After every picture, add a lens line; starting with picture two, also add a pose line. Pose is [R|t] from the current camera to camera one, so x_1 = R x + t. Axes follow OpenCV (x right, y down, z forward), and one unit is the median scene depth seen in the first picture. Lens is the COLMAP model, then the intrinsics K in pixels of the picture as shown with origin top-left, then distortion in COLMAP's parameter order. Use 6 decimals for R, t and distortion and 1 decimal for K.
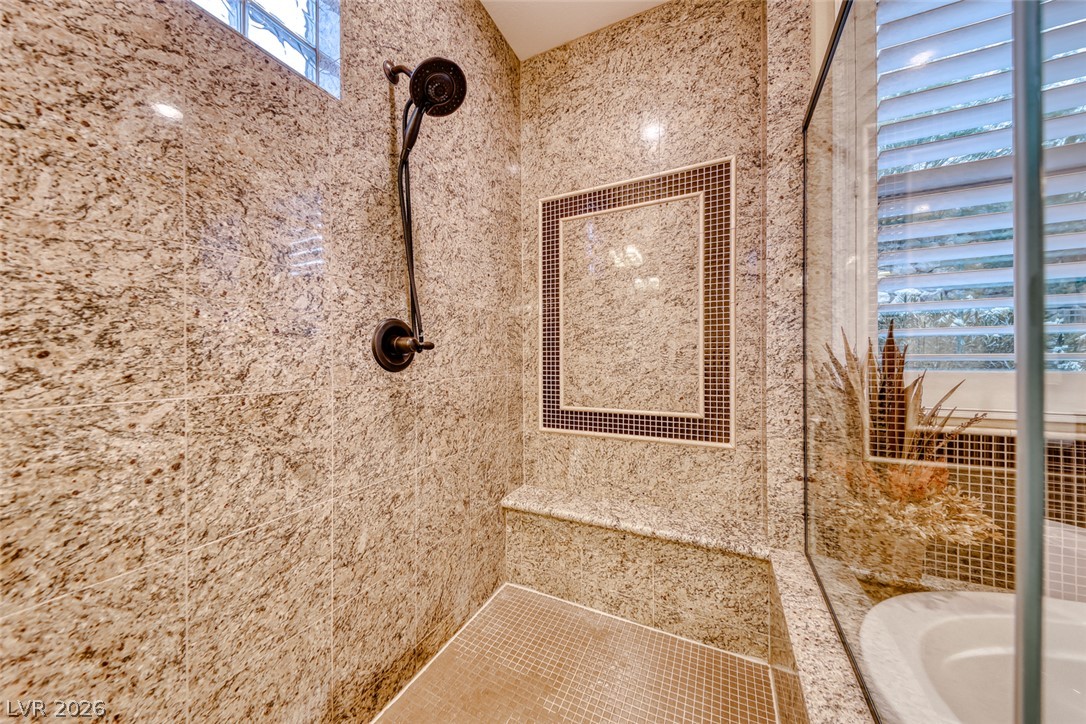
lens RADIAL K [[374.8, 0, 543.0], [0, 374.8, 362.0], [0, 0, 1]] dist [0.015444, -0.006612]
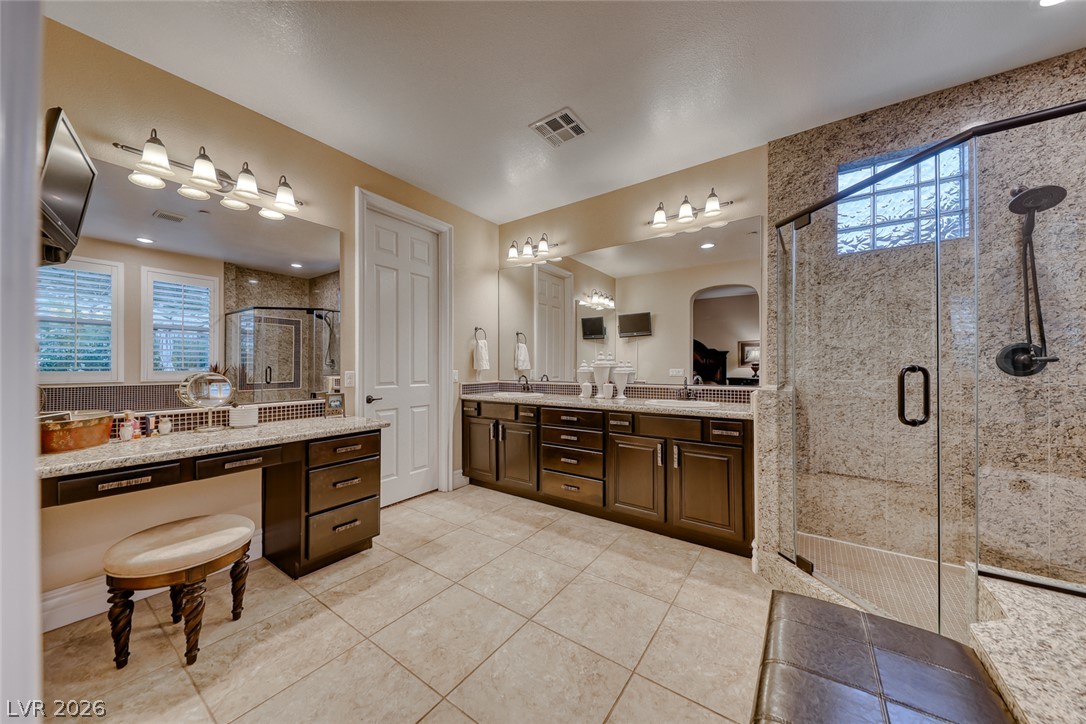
lens RADIAL K [[369.9, 0, 543.0], [0, 369.9, 362.0], [0, 0, 1]] dist [0.011854, -0.006505]
pose [[-0.159914, -0.006155, -0.987112, 1.577748], [-0.004287, 0.999975, -0.005540, -0.018339], [0.987122, 0.003345, -0.159937, -0.801851]]
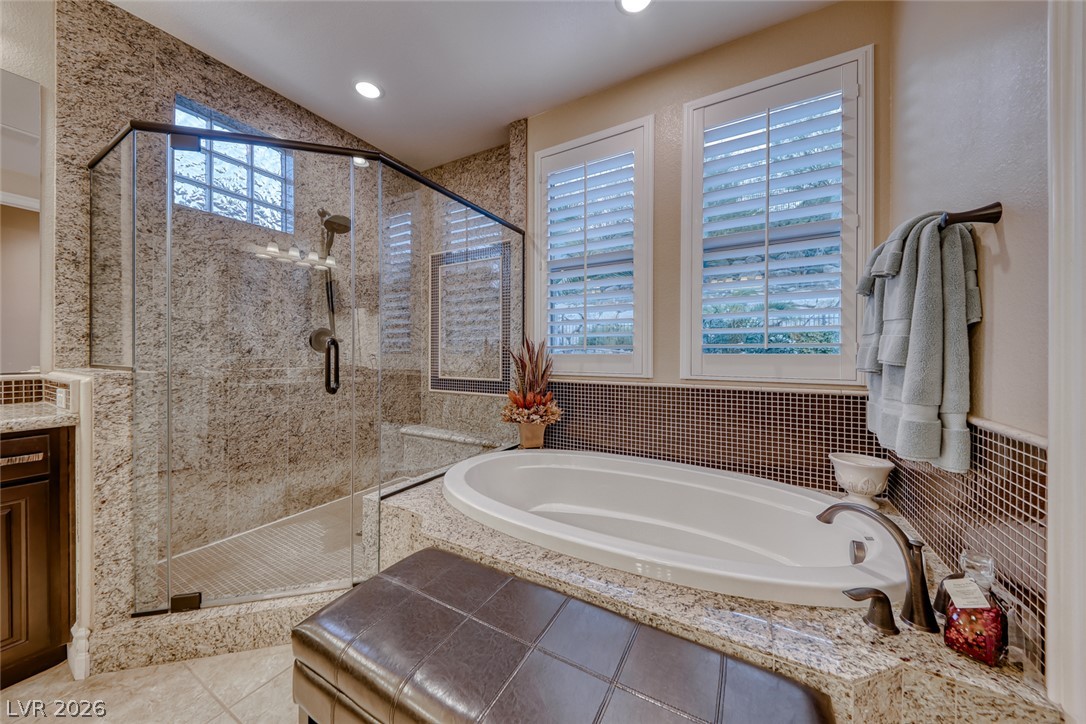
lens RADIAL K [[364.5, 0, 540.7], [0, 364.5, 356.3], [0, 0, 1]] dist [0.008069, -0.006120]
pose [[0.998074, 0.007364, -0.061593, 1.021056], [-0.007421, 0.999972, -0.000708, 0.041163], [0.061586, 0.001164, 0.998101, -1.043630]]
